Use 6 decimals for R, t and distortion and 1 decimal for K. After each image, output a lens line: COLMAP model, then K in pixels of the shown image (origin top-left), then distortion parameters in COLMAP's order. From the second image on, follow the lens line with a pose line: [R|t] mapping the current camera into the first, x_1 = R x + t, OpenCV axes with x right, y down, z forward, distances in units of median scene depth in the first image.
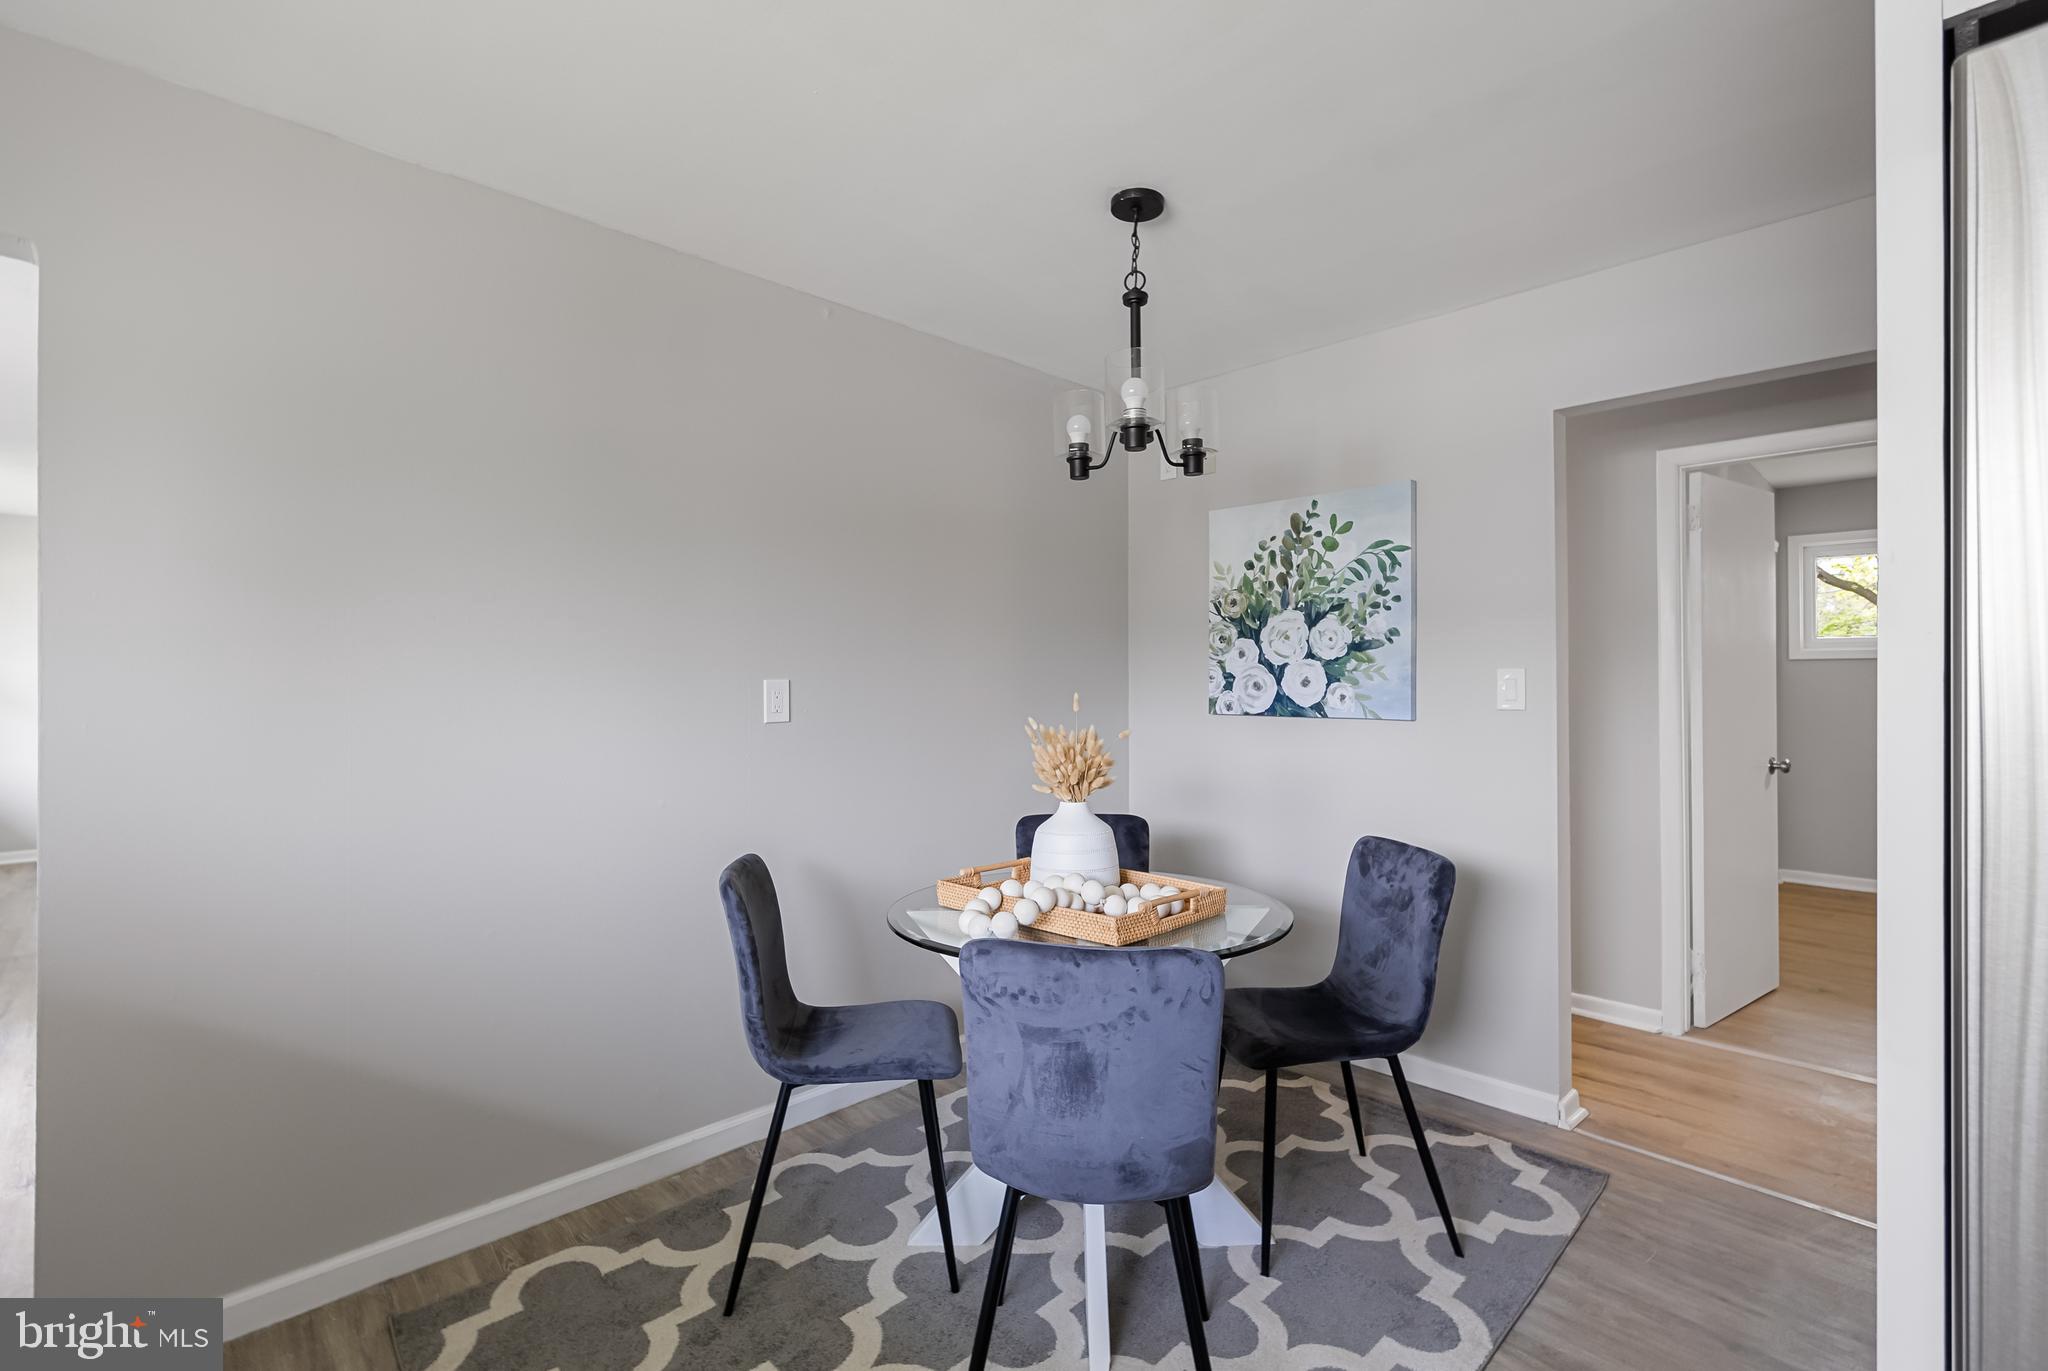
lens RADIAL K [[920.5, 0, 1027.1], [0, 920.5, 676.2], [0, 0, 1]] dist [-0.001189, 0.000148]
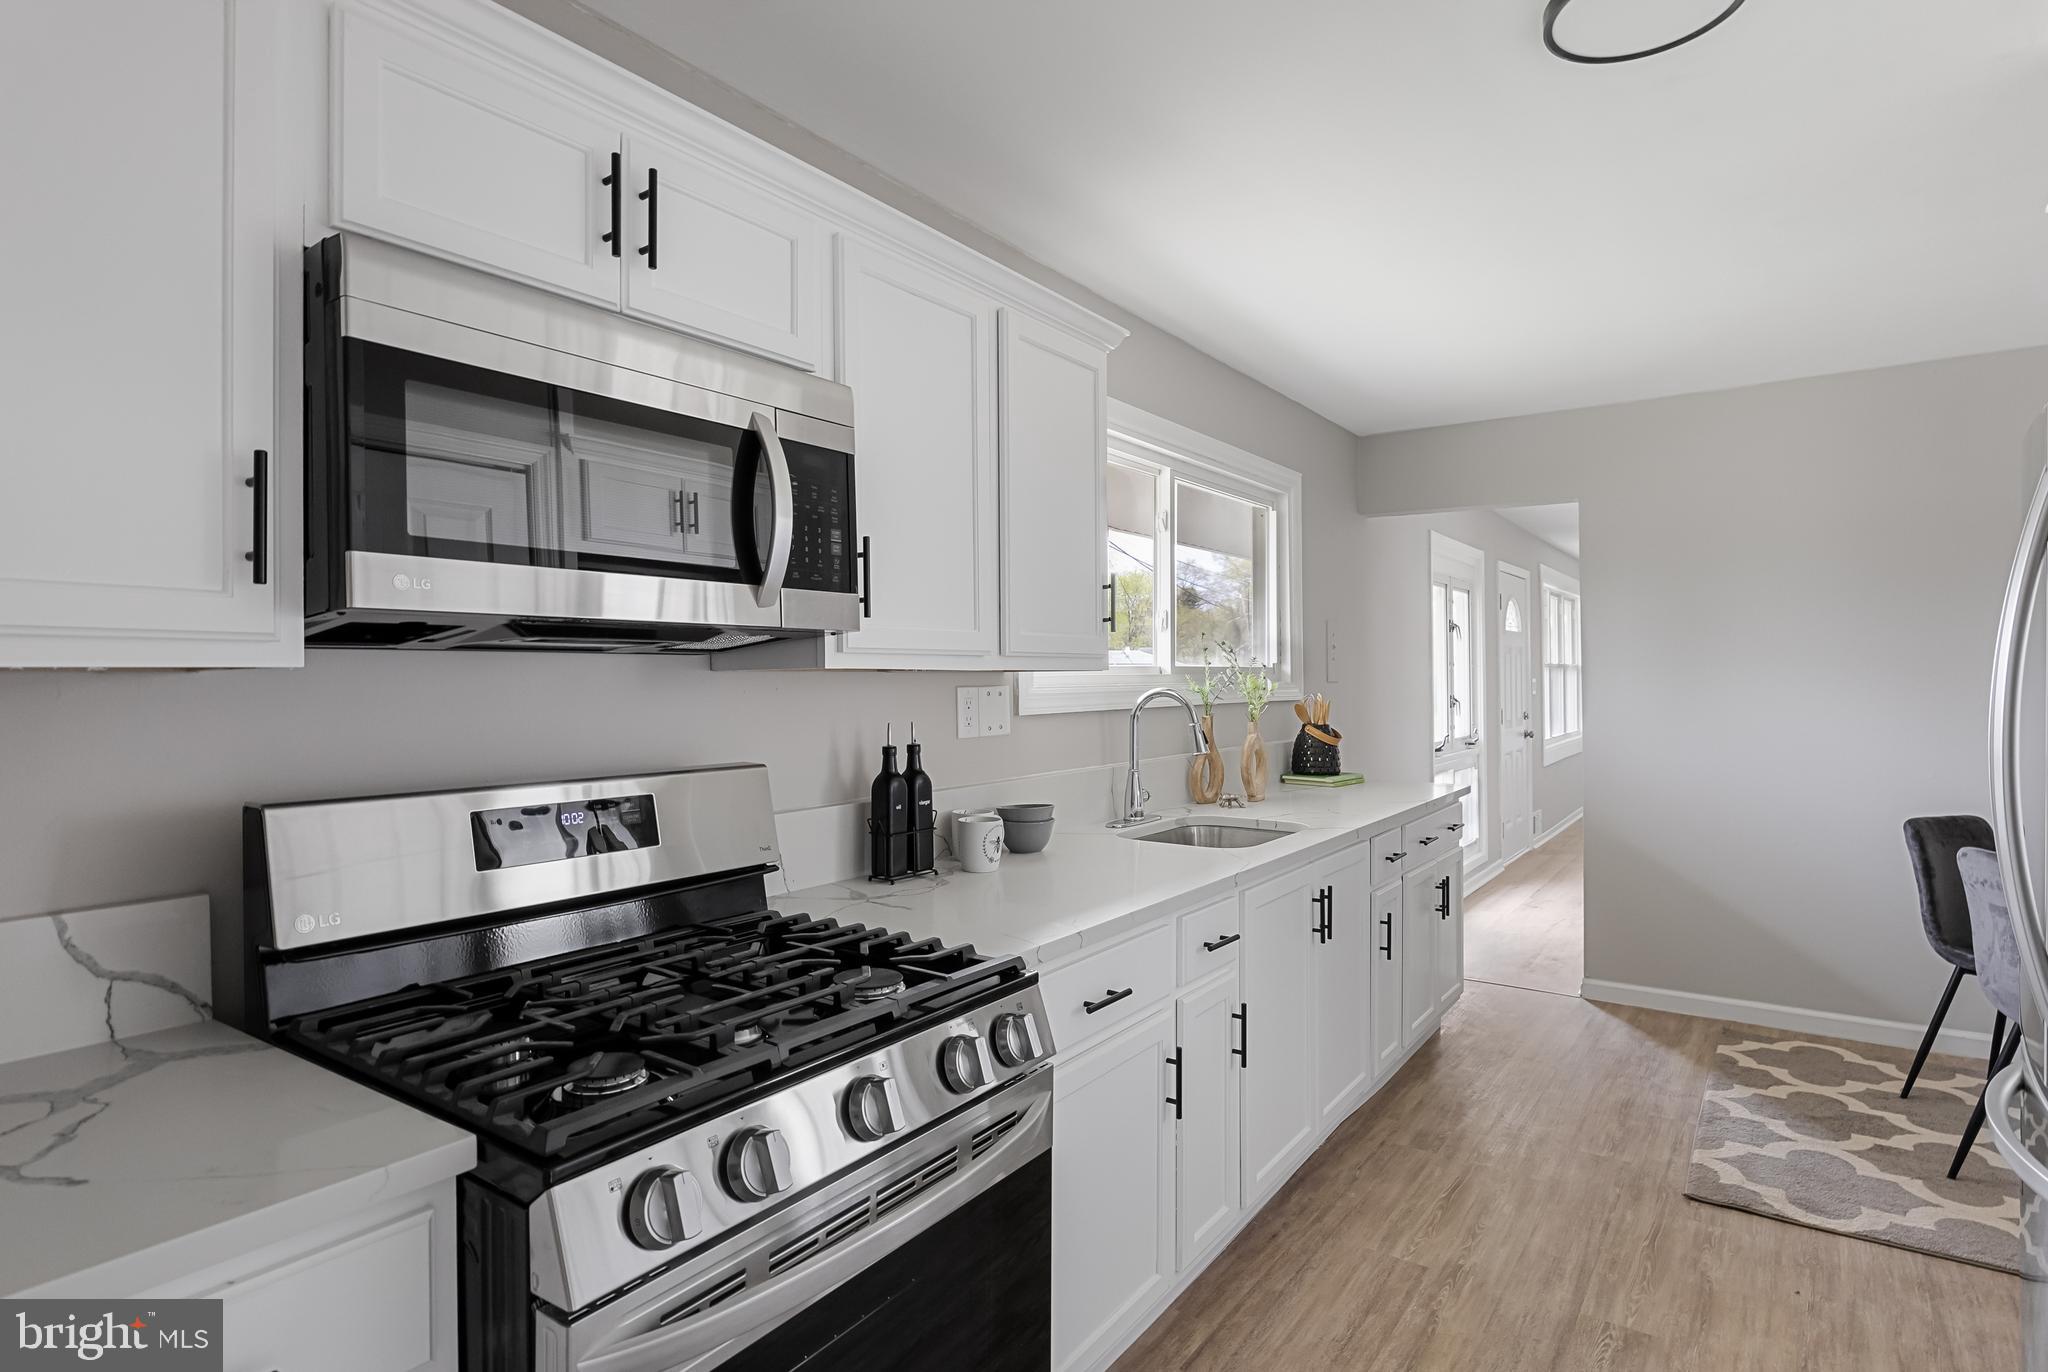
lens RADIAL K [[1090.7, 0, 1031.9], [0, 1090.7, 683.1], [0, 0, 1]] dist [-0.000622, 0.000304]
pose [[0.183986, -0.003306, -0.982923, 0.801084], [0.011180, 0.999937, -0.001271, -0.012296], [0.982865, -0.010756, 0.184012, -0.511004]]
